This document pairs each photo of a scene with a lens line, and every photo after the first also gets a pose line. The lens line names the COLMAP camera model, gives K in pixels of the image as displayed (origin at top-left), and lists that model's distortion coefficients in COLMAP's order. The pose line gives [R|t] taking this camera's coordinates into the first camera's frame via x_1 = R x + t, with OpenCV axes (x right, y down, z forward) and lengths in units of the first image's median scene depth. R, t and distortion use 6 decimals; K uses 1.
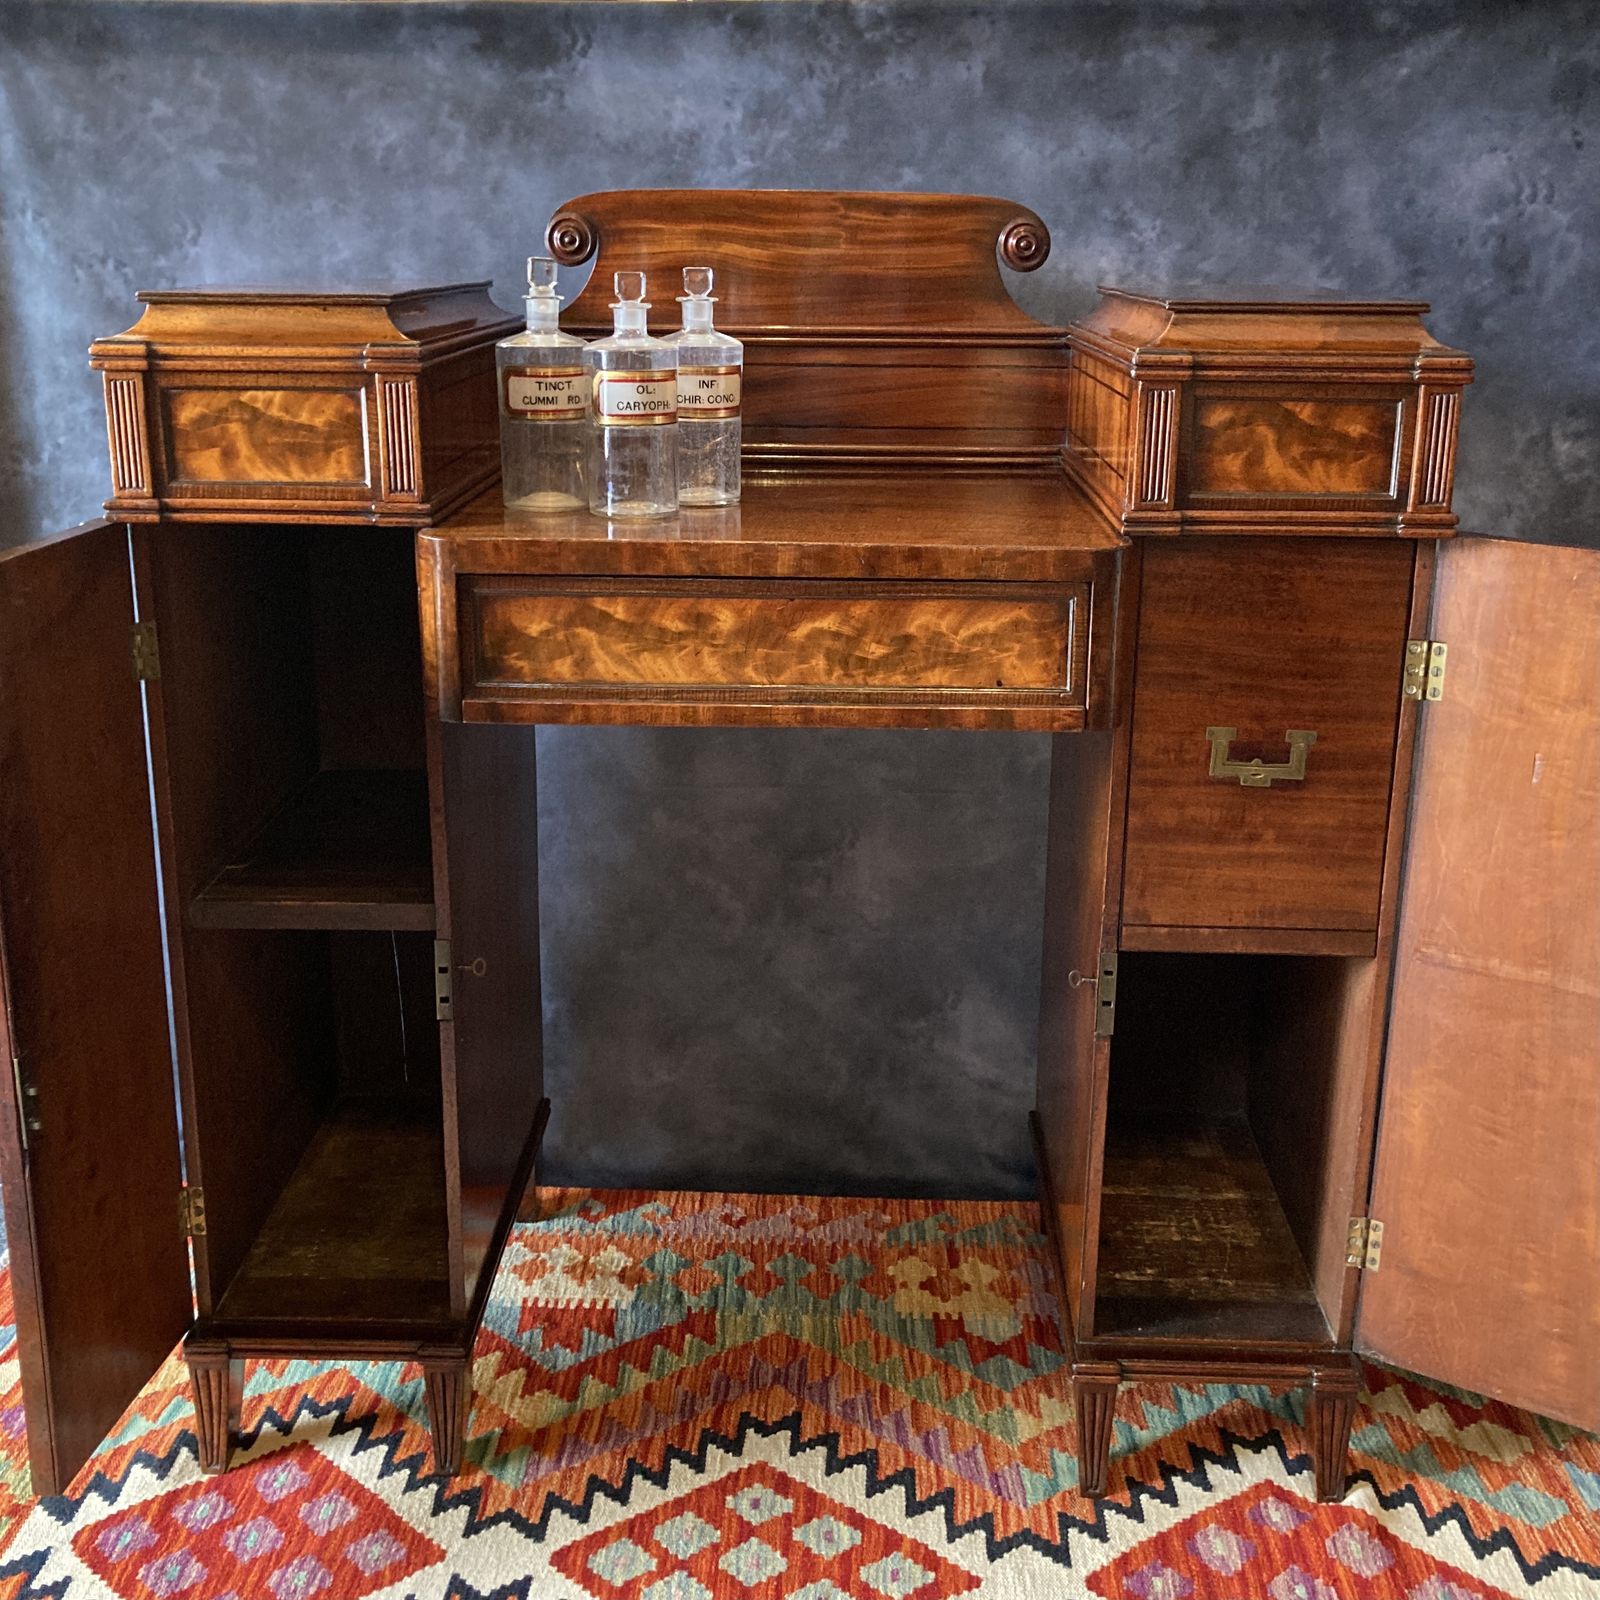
lens RADIAL K [[1806.4, 0, 834.7], [0, 1806.4, 708.3], [0, 0, 1]] dist [0.009983, 0.000000]
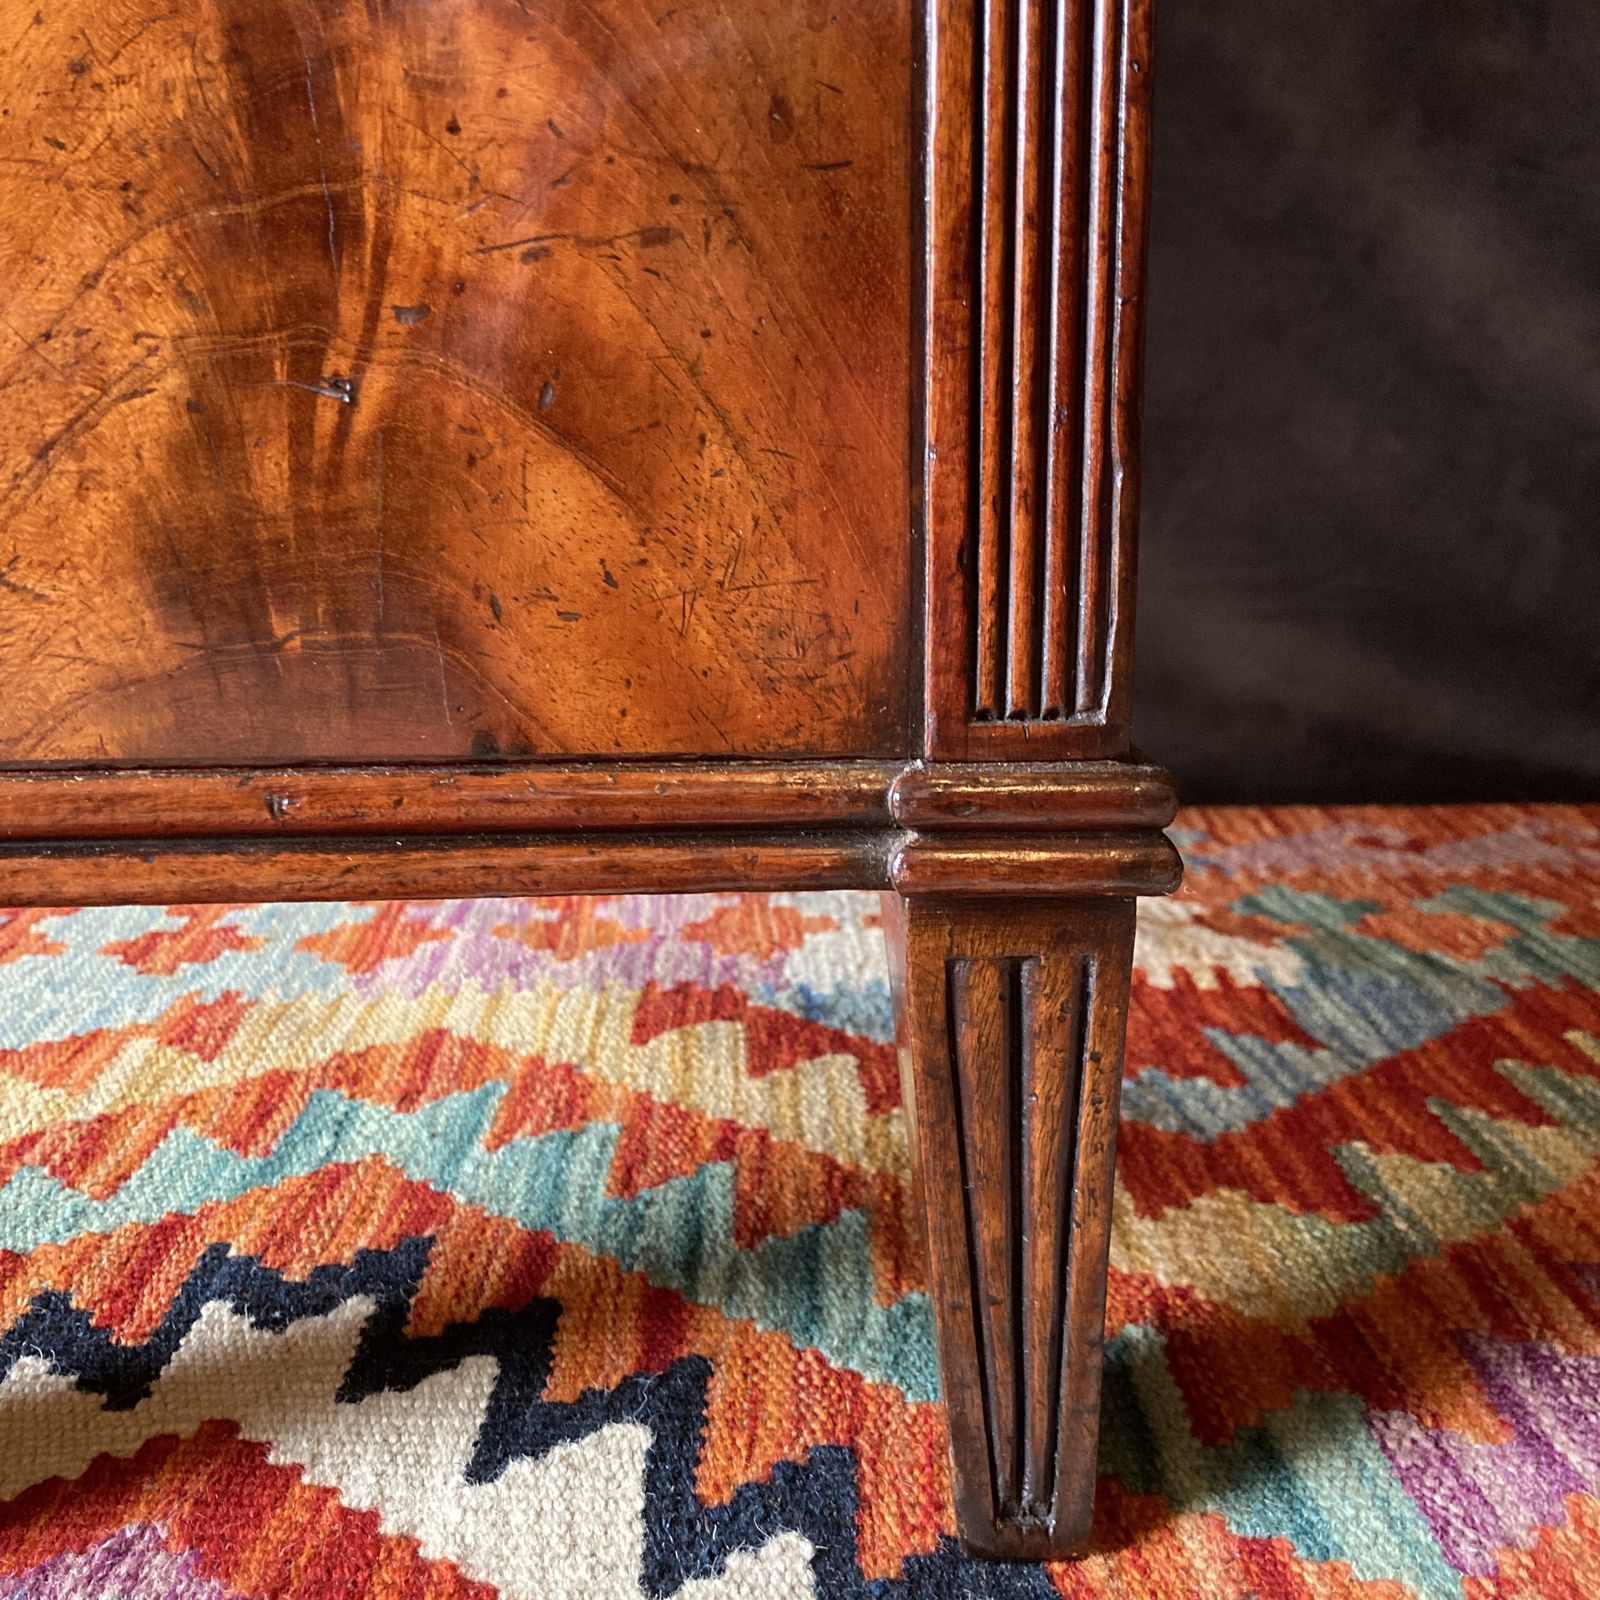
lens RADIAL K [[1642.8, 0, 803.6], [0, 1642.8, 815.2], [0, 0, 1]] dist [0.003574, 0.000000]
pose [[0.997565, -0.032086, 0.061928, -0.236348], [0.034471, 0.998689, -0.037832, 0.344741], [-0.060633, 0.039875, 0.997363, 0.809261]]
